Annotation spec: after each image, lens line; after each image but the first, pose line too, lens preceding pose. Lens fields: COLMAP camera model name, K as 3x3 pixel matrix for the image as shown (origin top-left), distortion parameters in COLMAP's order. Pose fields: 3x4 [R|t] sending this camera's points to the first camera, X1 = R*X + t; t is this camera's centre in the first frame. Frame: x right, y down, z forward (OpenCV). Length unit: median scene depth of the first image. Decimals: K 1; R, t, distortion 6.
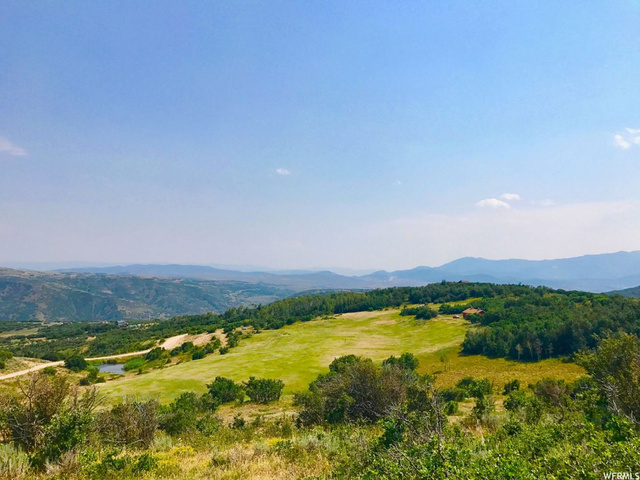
lens RADIAL K [[511.2, 0, 323.3], [0, 511.2, 237.2], [0, 0, 1]] dist [0.014957, -0.062848]
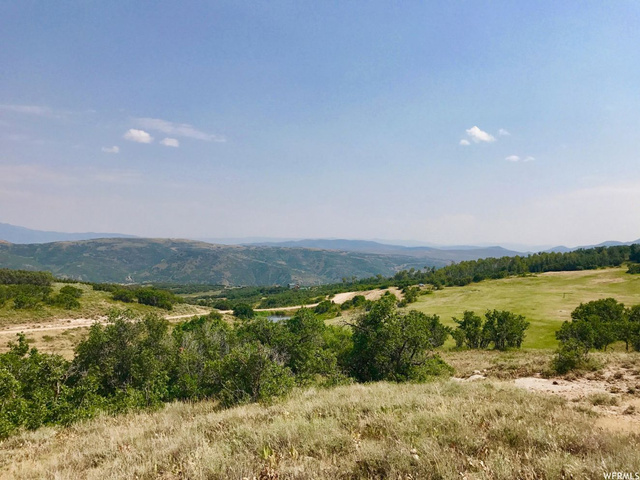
lens RADIAL K [[511.2, 0, 323.3], [0, 511.2, 237.2], [0, 0, 1]] dist [0.014957, -0.062848]
pose [[0.949693, 0.002230, -0.313175, -0.043107], [0.012648, 0.998886, 0.045467, 0.057628], [0.312928, -0.047141, 0.948606, 0.133998]]
